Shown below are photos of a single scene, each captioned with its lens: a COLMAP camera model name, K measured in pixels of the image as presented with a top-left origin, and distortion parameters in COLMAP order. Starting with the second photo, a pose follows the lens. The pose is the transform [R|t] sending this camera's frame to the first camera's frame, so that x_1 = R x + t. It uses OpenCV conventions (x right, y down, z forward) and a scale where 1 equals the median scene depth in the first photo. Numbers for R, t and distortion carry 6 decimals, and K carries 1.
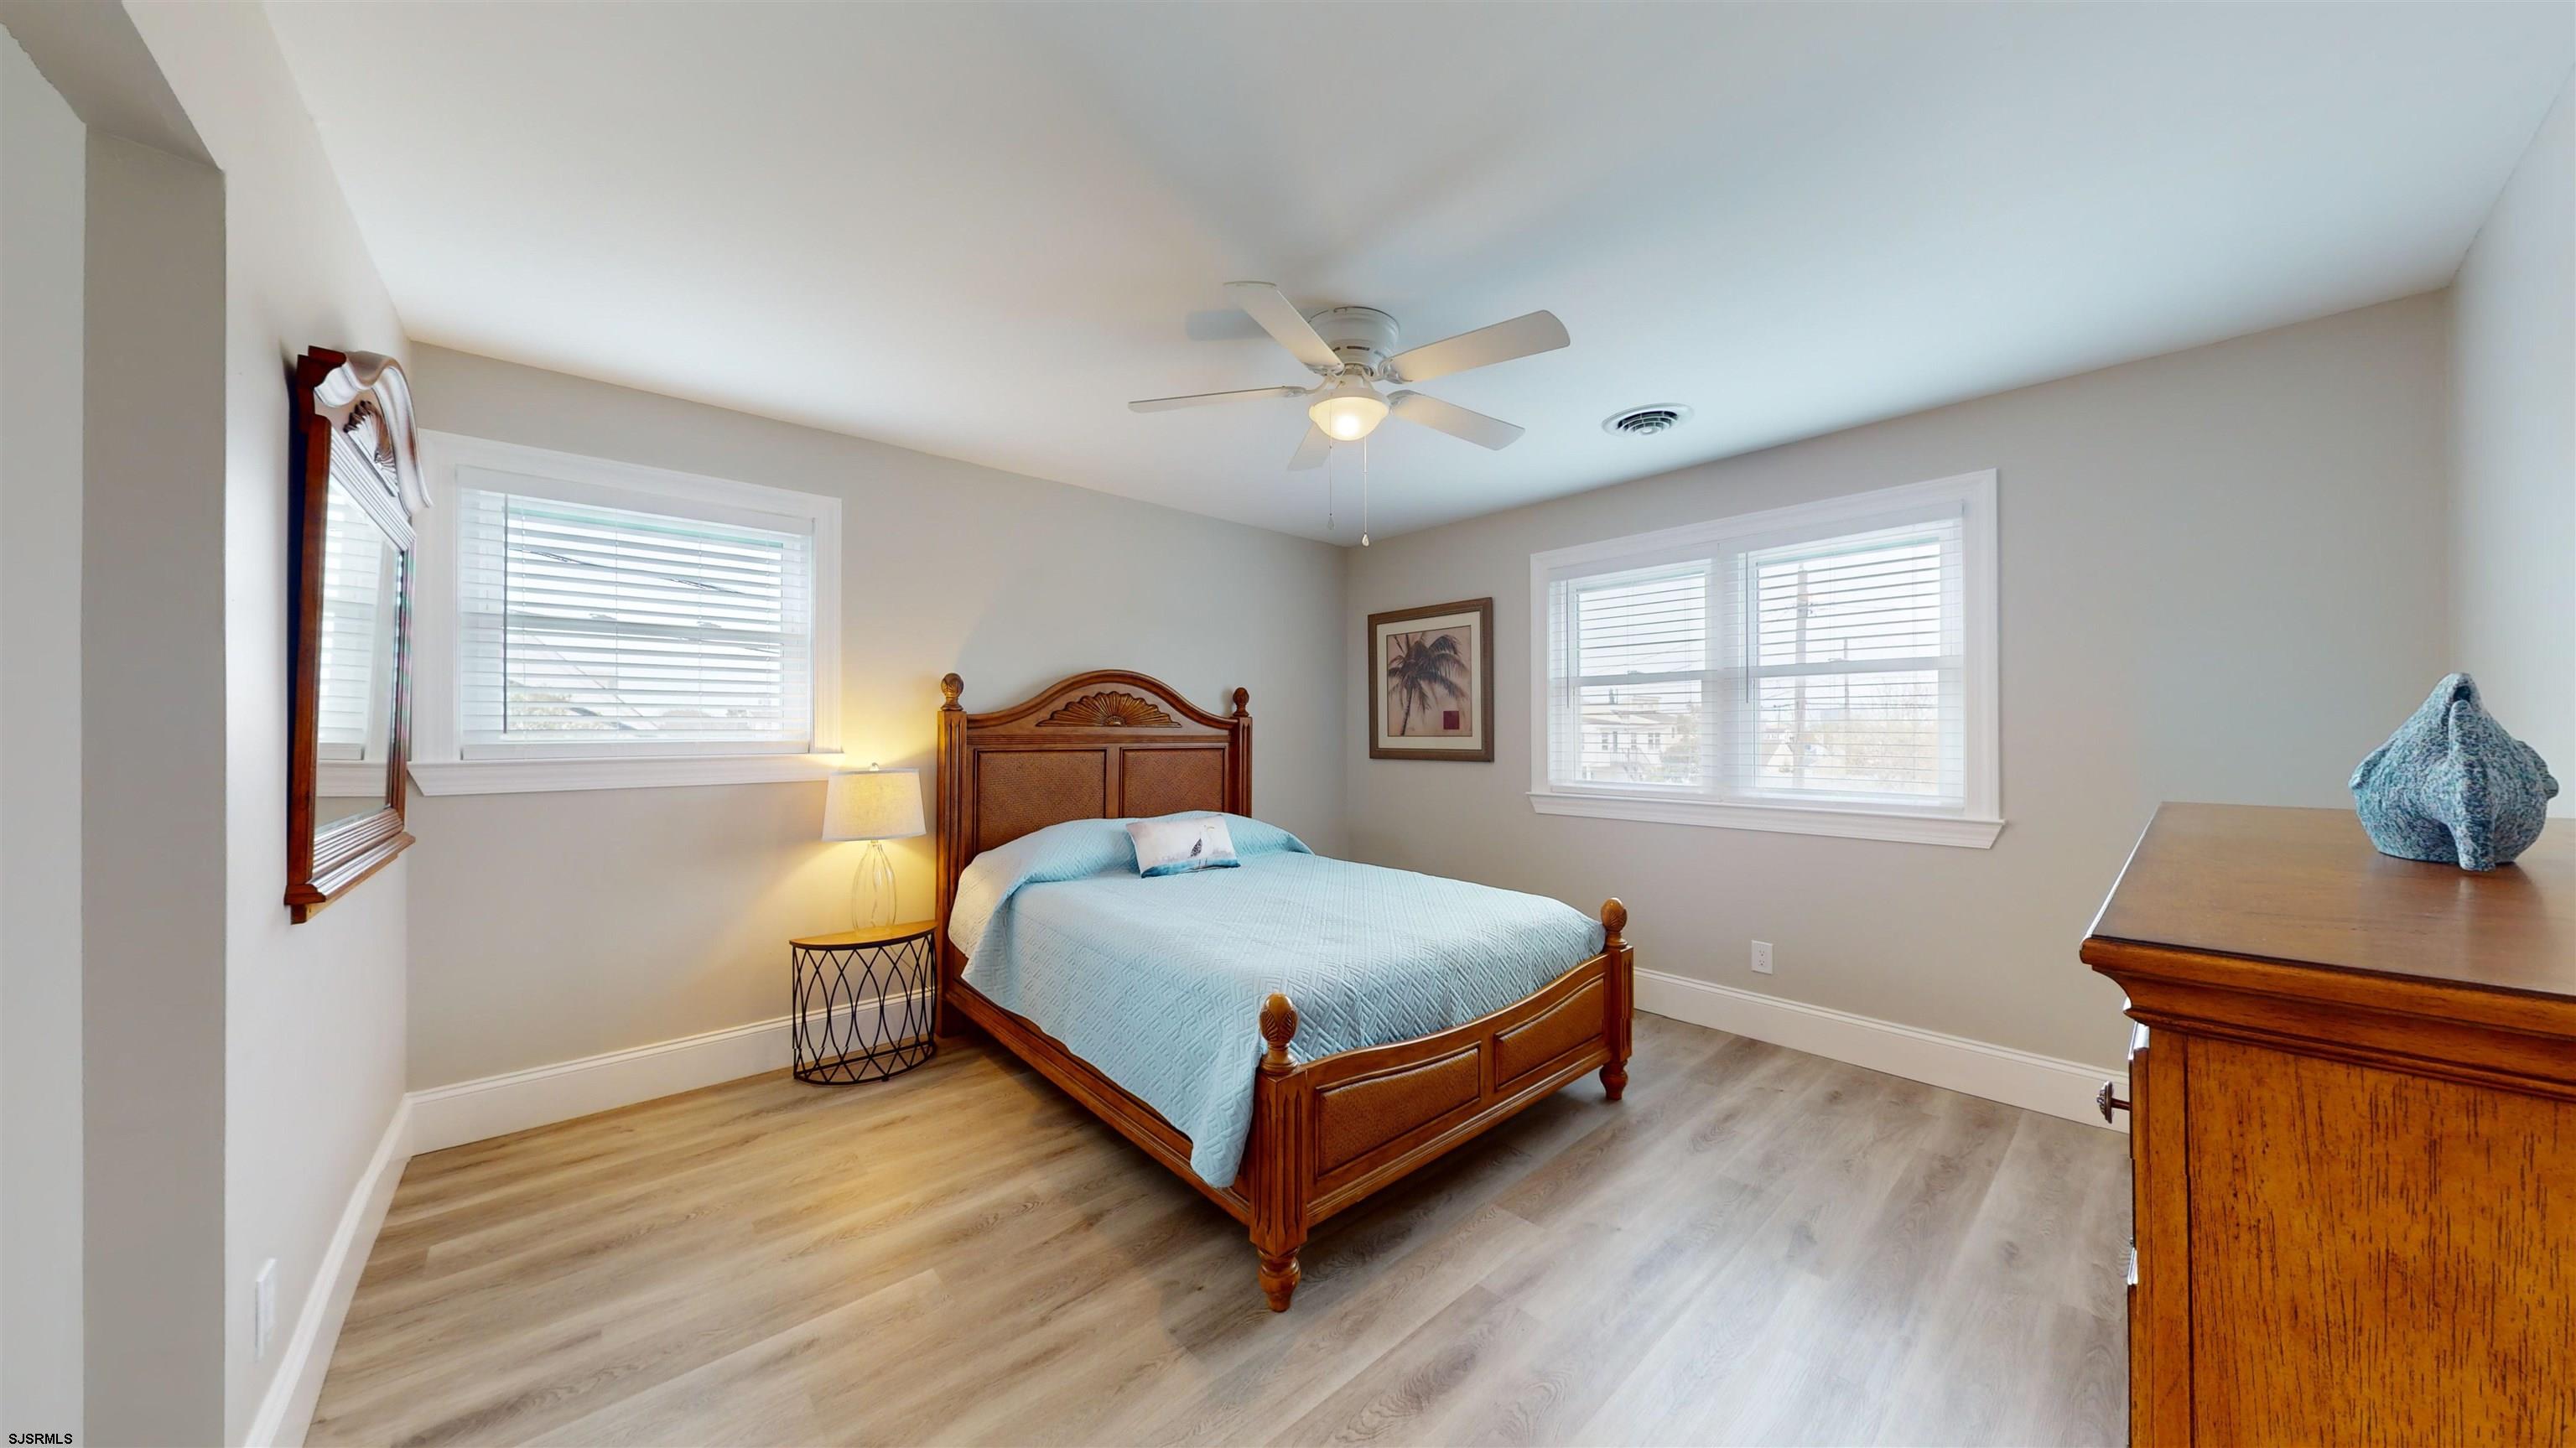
lens RADIAL K [[804.9, 0, 1293.3], [0, 804.9, 735.4], [0, 0, 1]] dist [-0.007965, 0.000338]
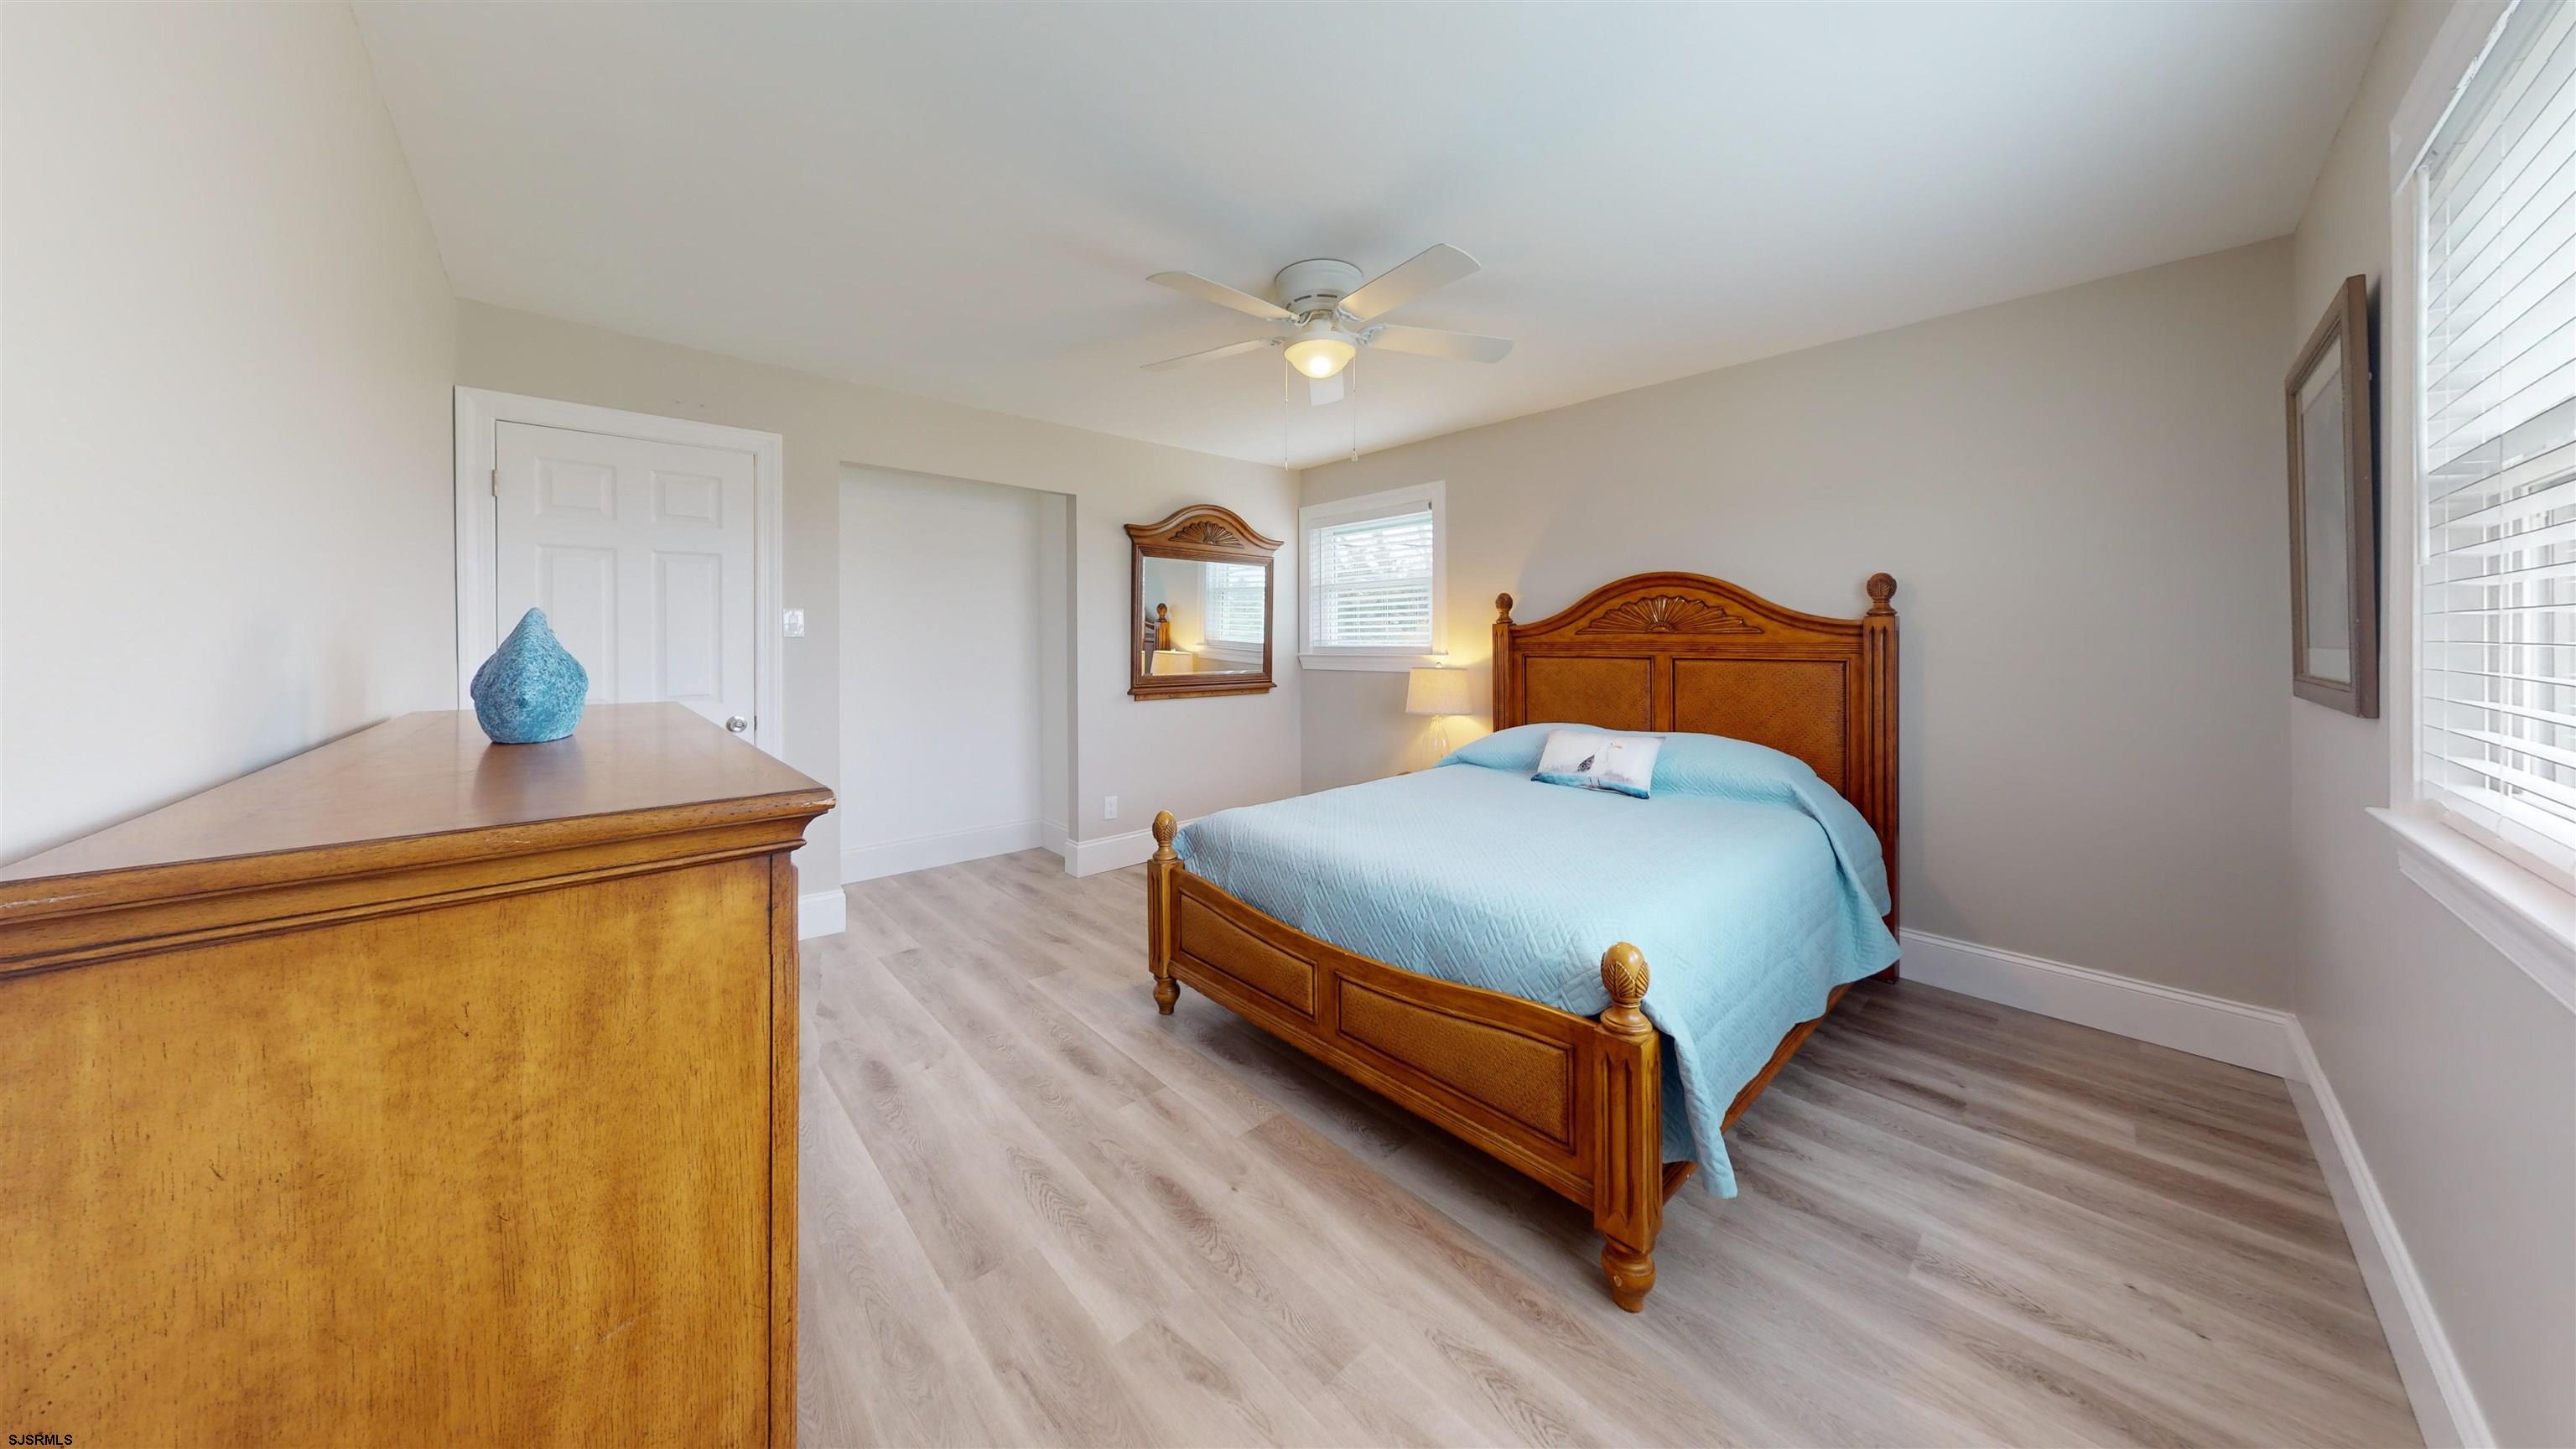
lens RADIAL K [[756.4, 0, 1250.2], [0, 756.4, 638.3], [0, 0, 1]] dist [-0.008480, 0.000099]
pose [[-0.009922, -0.002959, -0.999946, 0.693019], [0.000418, 0.999996, -0.002963, -0.003337], [0.999951, -0.000447, -0.009920, 0.564380]]
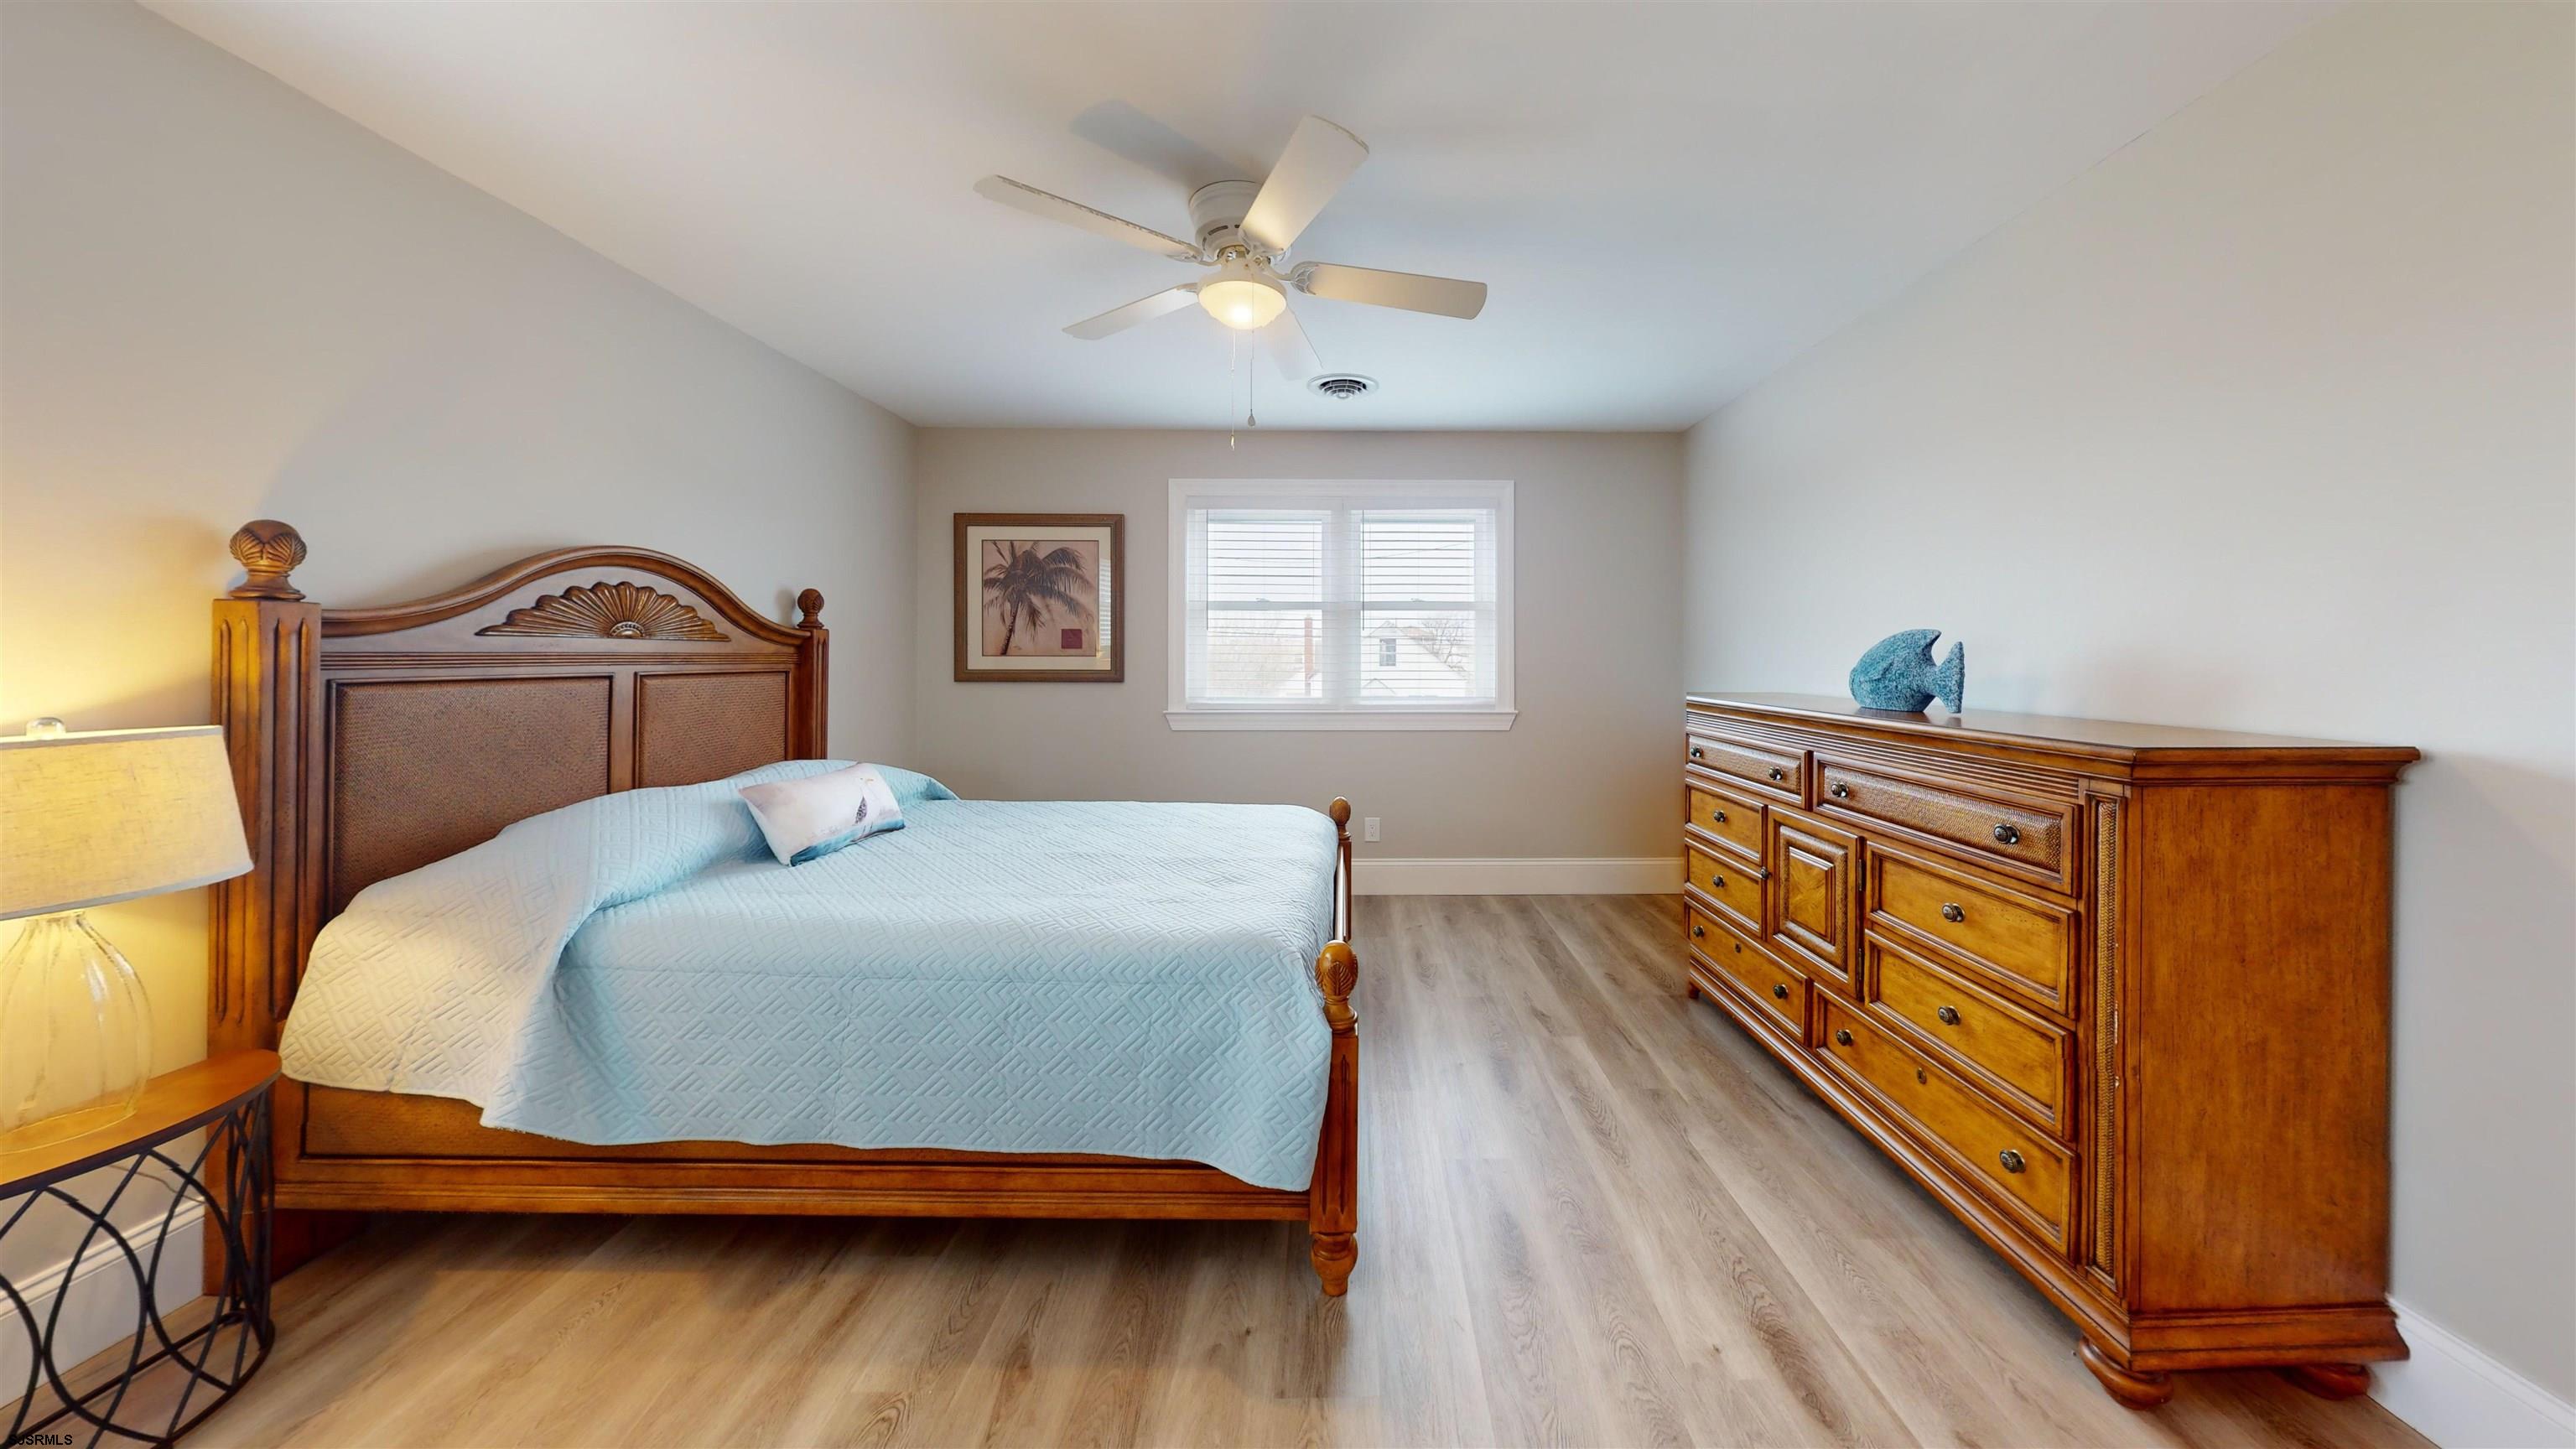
lens RADIAL K [[756.4, 0, 1369.2], [0, 756.4, 654.8], [0, 0, 1]] dist [-0.008480, 0.000099]
pose [[0.652433, 0.003252, 0.757839, -0.304154], [-0.001800, 0.999995, -0.002741, 0.001955], [-0.757844, 0.000425, 0.652435, 0.200512]]
